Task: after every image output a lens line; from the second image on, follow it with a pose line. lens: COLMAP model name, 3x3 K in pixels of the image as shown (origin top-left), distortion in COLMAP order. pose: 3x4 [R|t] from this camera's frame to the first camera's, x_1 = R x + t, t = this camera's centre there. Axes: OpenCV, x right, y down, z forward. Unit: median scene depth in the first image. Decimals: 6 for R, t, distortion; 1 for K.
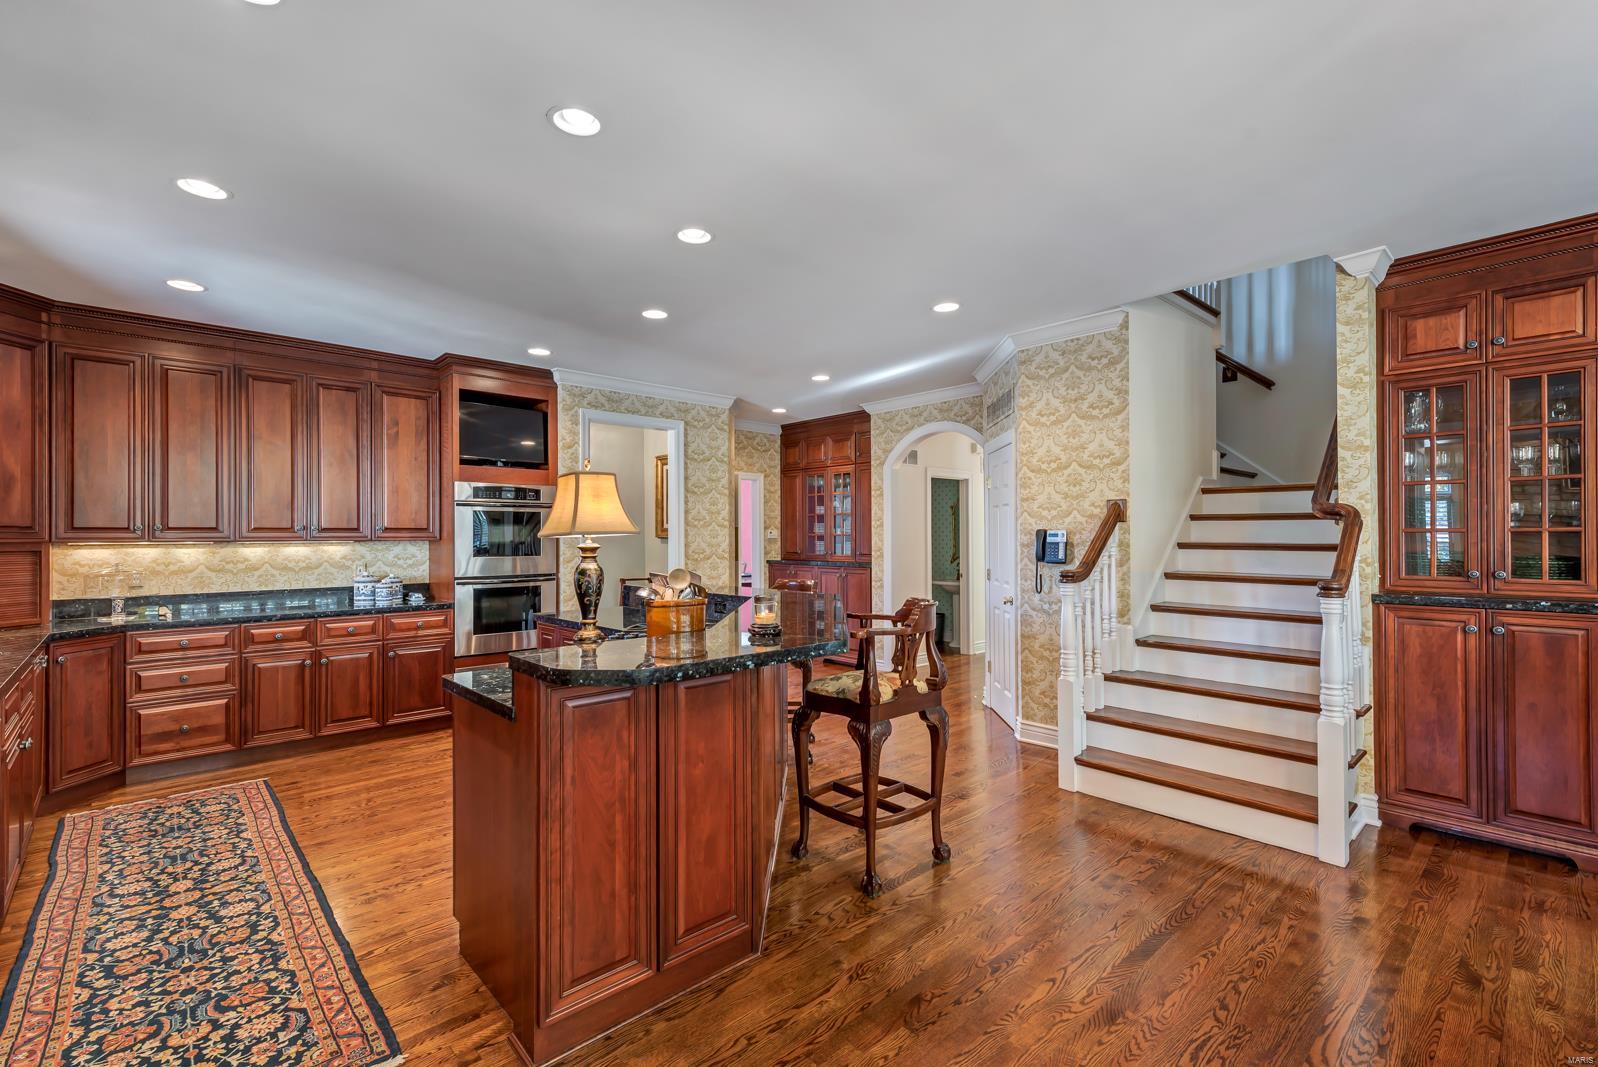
lens RADIAL K [[699.2, 0, 802.1], [0, 699.2, 533.0], [0, 0, 1]] dist [0.005122, -0.001044]
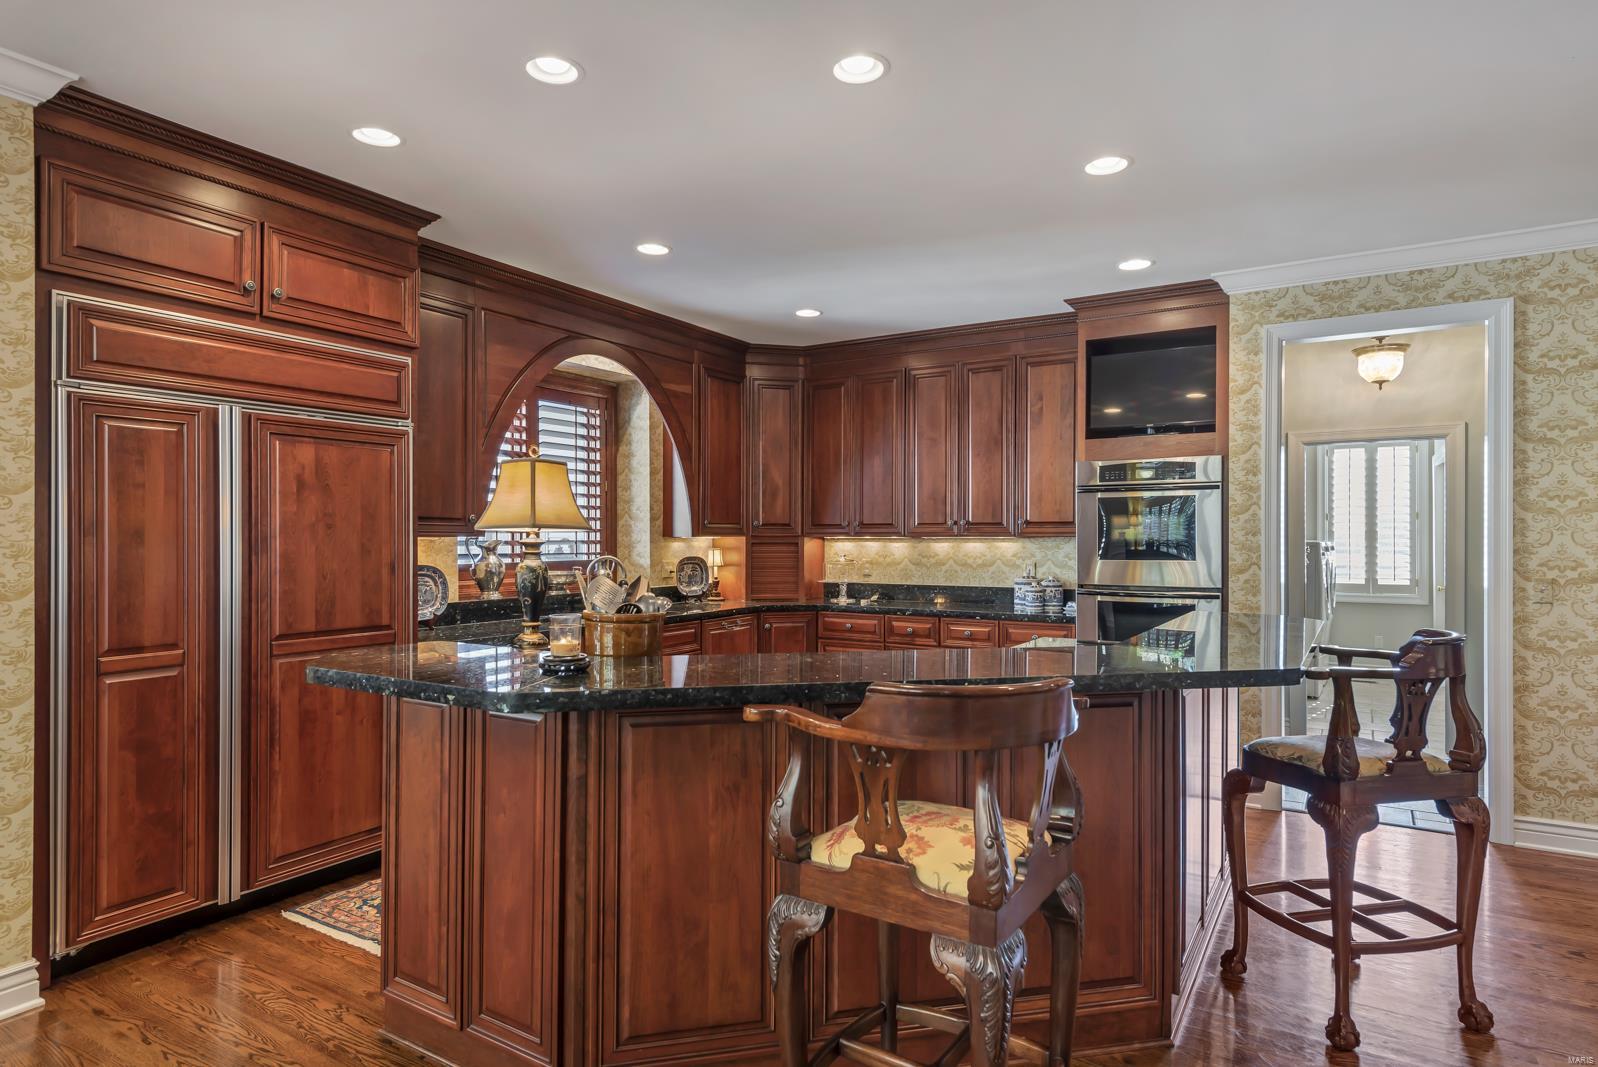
lens RADIAL K [[888.1, 0, 801.3], [0, 888.1, 539.1], [0, 0, 1]] dist [0.003034, 0.001764]
pose [[0.258482, 0.007689, -0.965986, 0.387224], [0.003792, 0.999953, 0.008975, 0.002846], [0.966009, -0.005983, 0.258440, 0.451287]]
